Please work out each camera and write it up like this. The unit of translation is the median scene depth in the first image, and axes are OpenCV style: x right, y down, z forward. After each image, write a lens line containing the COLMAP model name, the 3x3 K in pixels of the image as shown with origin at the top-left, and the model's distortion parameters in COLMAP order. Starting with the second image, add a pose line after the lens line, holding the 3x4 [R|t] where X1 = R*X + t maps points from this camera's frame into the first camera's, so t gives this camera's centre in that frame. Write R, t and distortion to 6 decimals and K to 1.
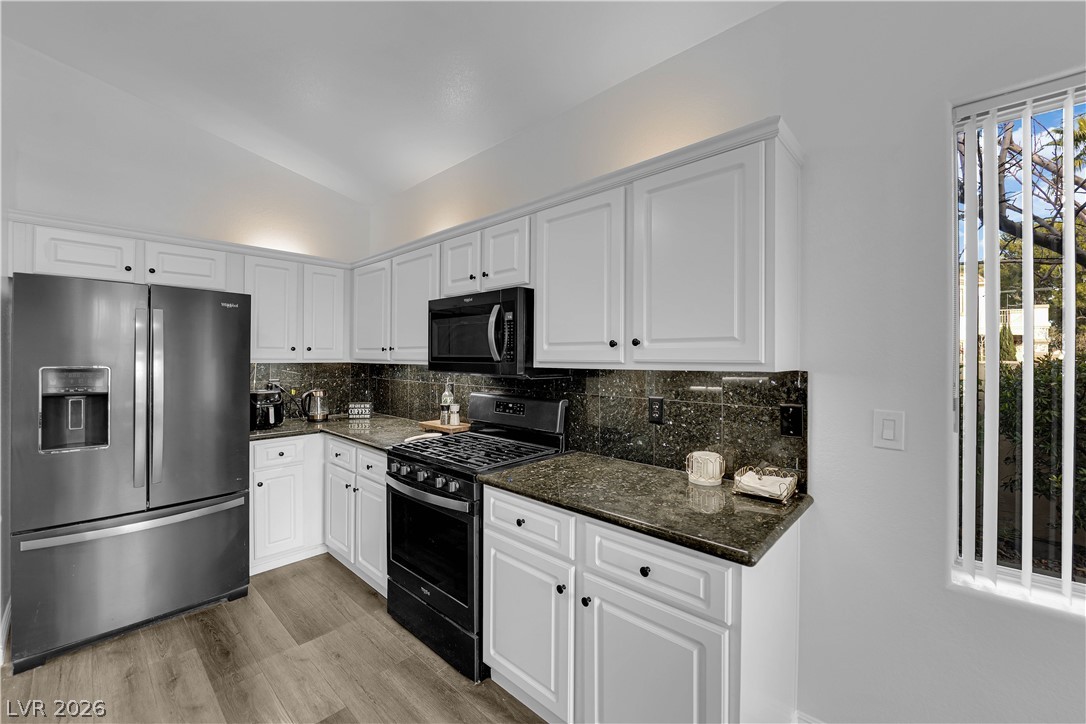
lens RADIAL K [[435.9, 0, 546.1], [0, 435.9, 357.1], [0, 0, 1]] dist [-0.012410, -0.002002]
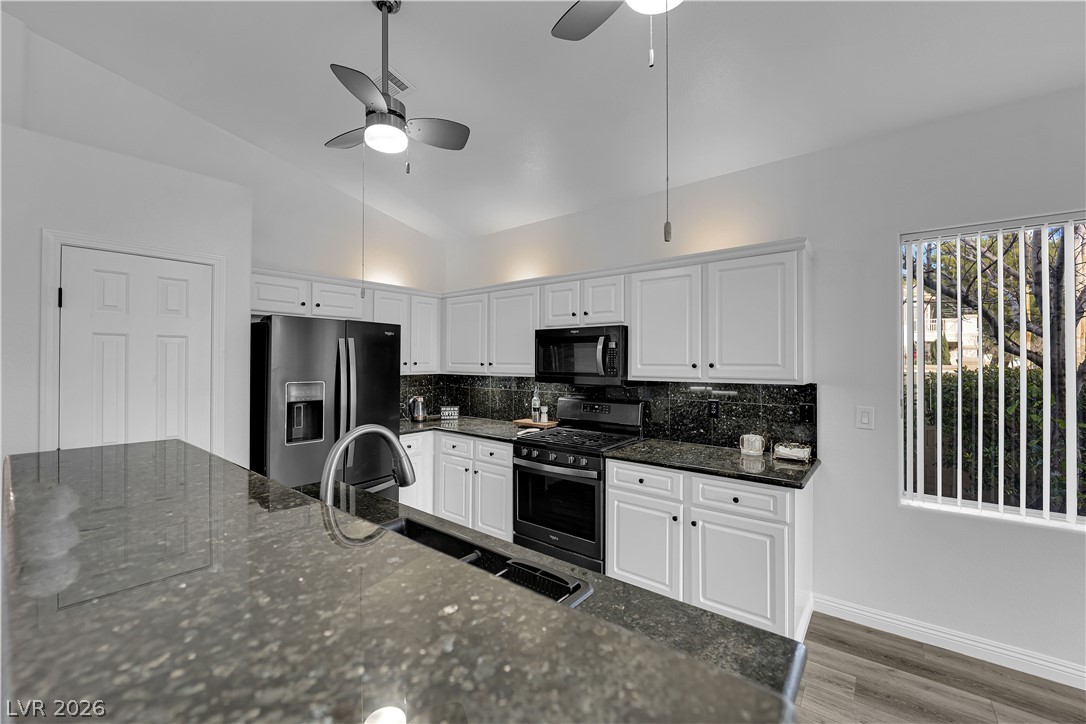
lens RADIAL K [[435.9, 0, 546.1], [0, 435.9, 357.1], [0, 0, 1]] dist [-0.012410, -0.002002]
pose [[0.997235, -0.001508, 0.074295, -0.419938], [0.002017, 0.999975, -0.006781, -0.045120], [-0.074283, 0.006912, 0.997213, -0.436471]]
